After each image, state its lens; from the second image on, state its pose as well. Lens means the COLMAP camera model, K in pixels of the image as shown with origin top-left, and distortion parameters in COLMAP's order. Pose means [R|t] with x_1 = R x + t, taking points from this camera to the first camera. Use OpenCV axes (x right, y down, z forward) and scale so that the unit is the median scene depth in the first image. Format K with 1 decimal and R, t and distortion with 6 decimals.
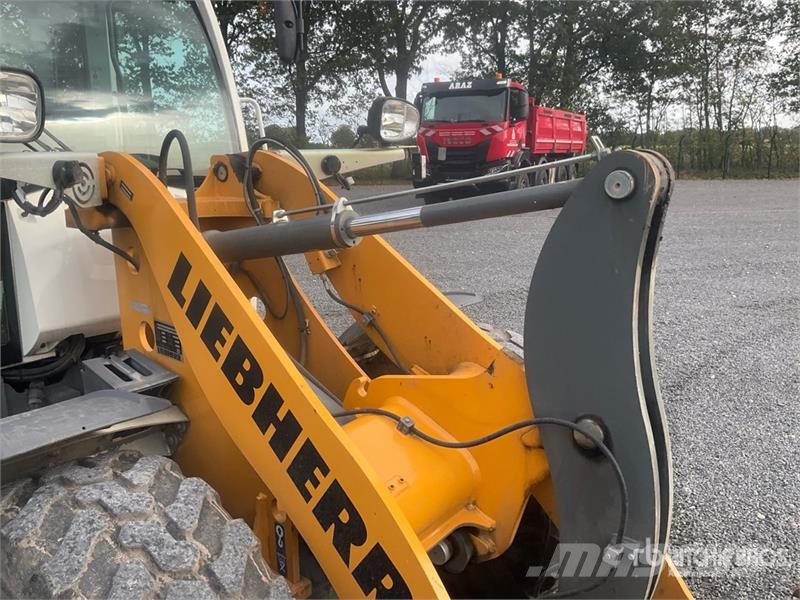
lens RADIAL K [[651.1, 0, 400.9], [0, 651.1, 278.7], [0, 0, 1]] dist [0.051774, -0.107116]
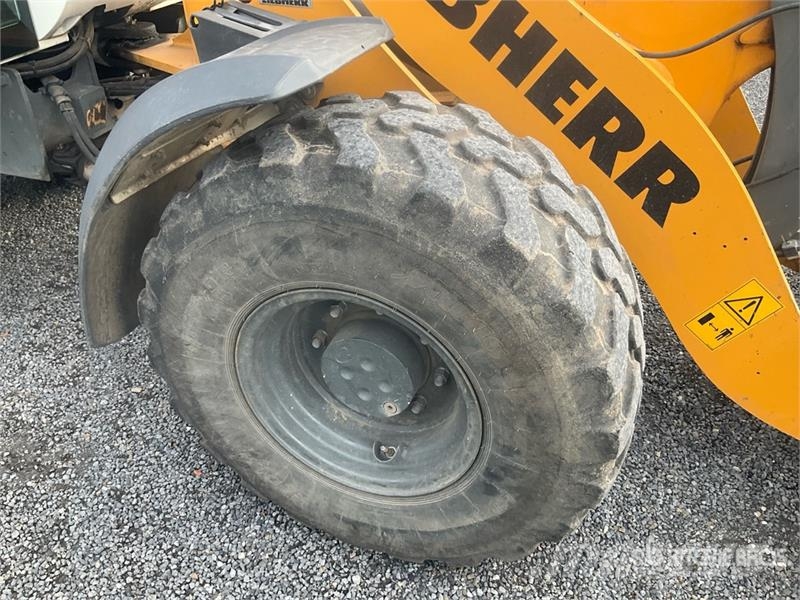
lens RADIAL K [[671.1, 0, 382.0], [0, 671.1, 300.8], [0, 0, 1]] dist [-0.001756, -0.021157]
pose [[0.959723, -0.174904, 0.219864, -0.628089], [0.070289, 0.907172, 0.414848, 0.149723], [-0.272013, -0.382685, 0.882927, 0.104427]]
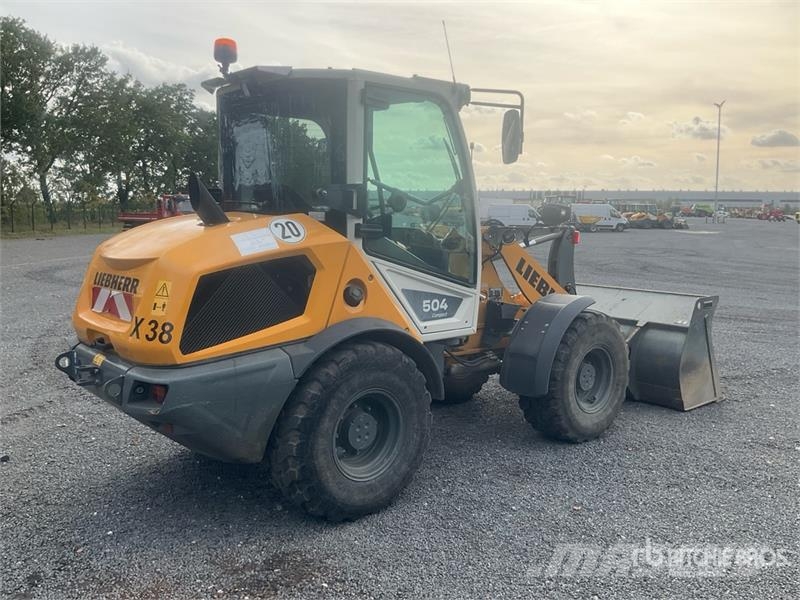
lens RADIAL K [[671.1, 0, 382.0], [0, 671.1, 300.8], [0, 0, 1]] dist [-0.001756, -0.021157]
pose [[0.242803, -0.109042, 0.963928, -4.120767], [0.190480, 0.979678, 0.062844, -0.188727], [-0.951191, 0.168350, 0.258639, 0.944202]]
